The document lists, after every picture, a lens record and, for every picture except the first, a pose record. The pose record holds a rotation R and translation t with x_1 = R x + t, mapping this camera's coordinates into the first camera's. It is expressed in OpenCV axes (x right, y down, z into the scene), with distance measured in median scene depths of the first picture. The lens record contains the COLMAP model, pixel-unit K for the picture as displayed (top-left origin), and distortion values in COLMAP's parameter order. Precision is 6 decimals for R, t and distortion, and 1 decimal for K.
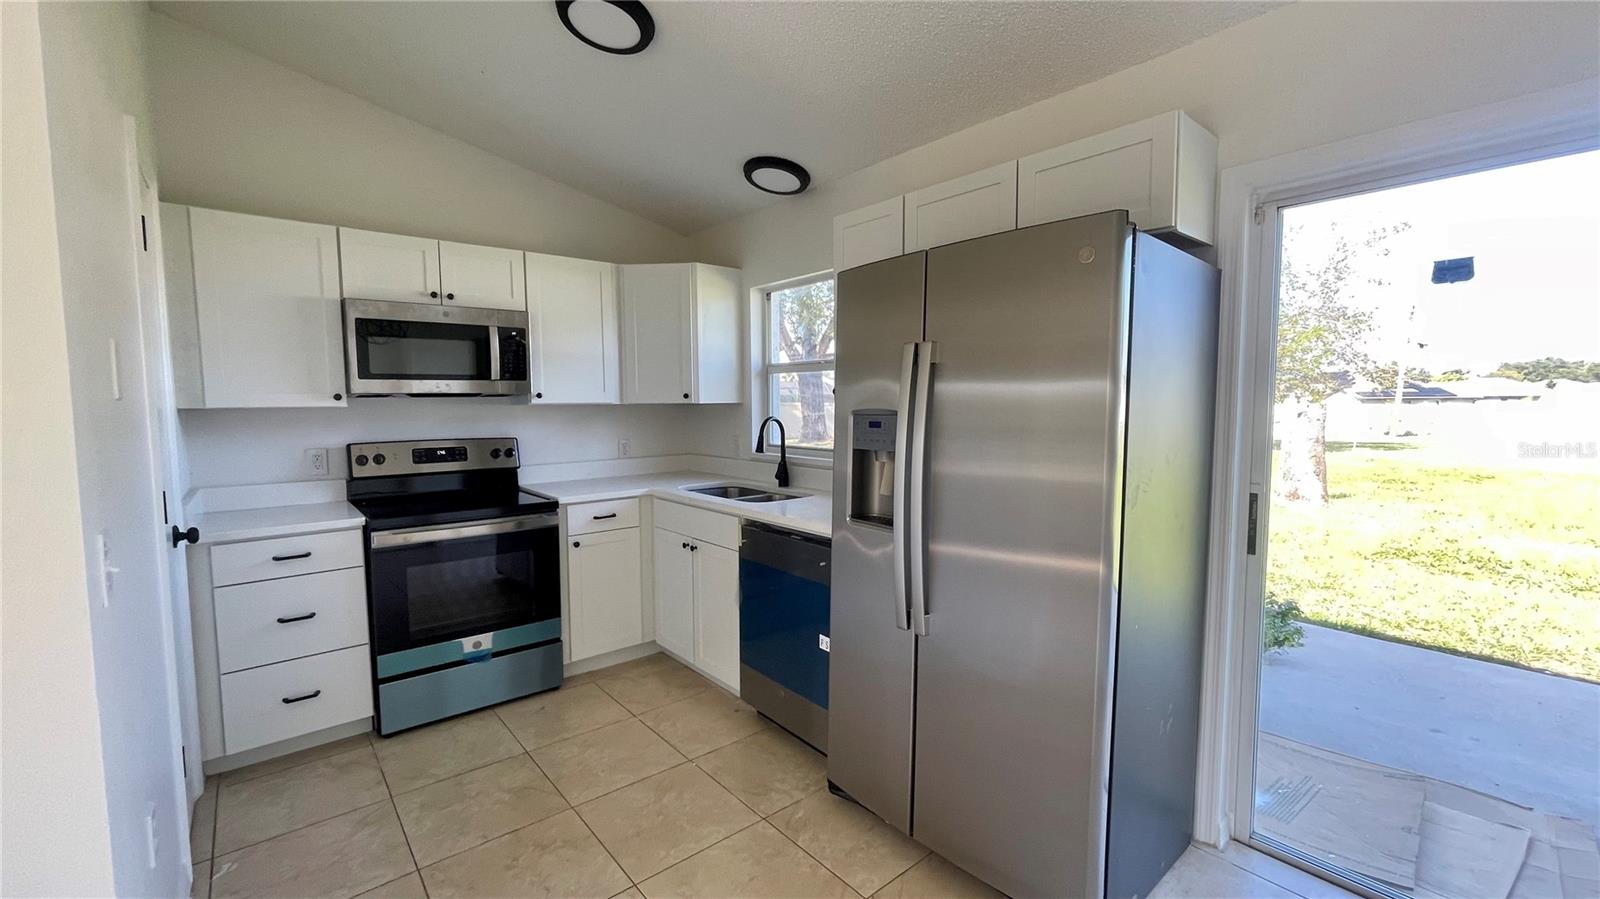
lens RADIAL K [[649.3, 0, 800.0], [0, 649.3, 449.5], [0, 0, 1]] dist [0.000513, -0.000045]
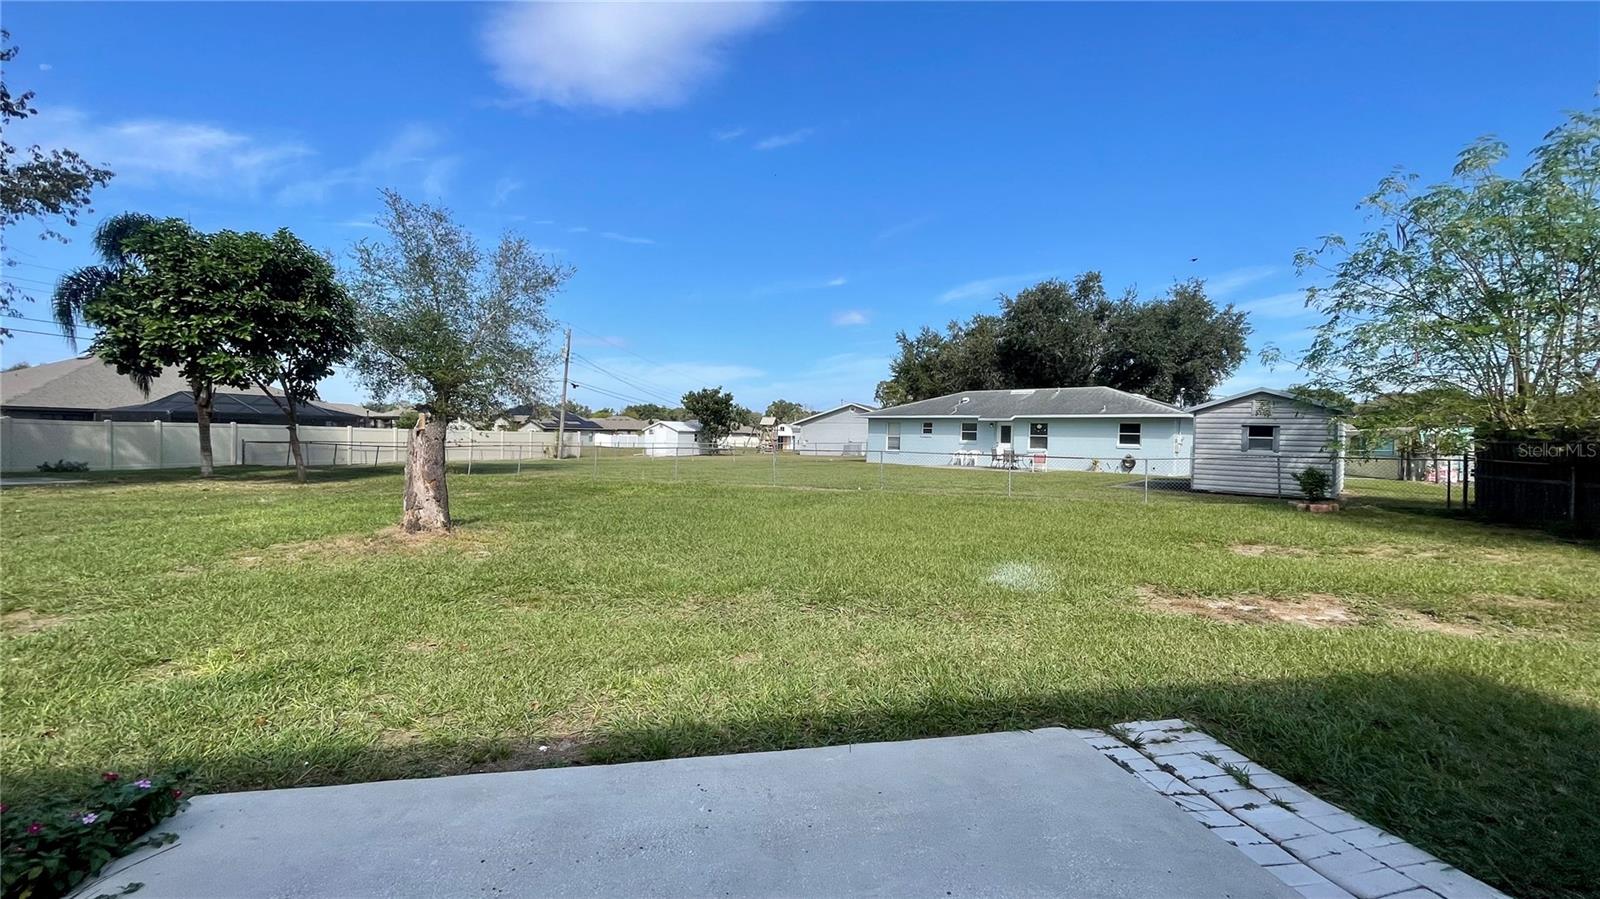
lens RADIAL K [[649.3, 0, 800.0], [0, 649.3, 449.5], [0, 0, 1]] dist [0.000513, -0.000045]
pose [[0.473512, -0.005675, 0.880769, 0.101409], [0.043097, 0.998931, -0.016733, 0.002234], [-0.879732, 0.045882, 0.473250, 0.057180]]
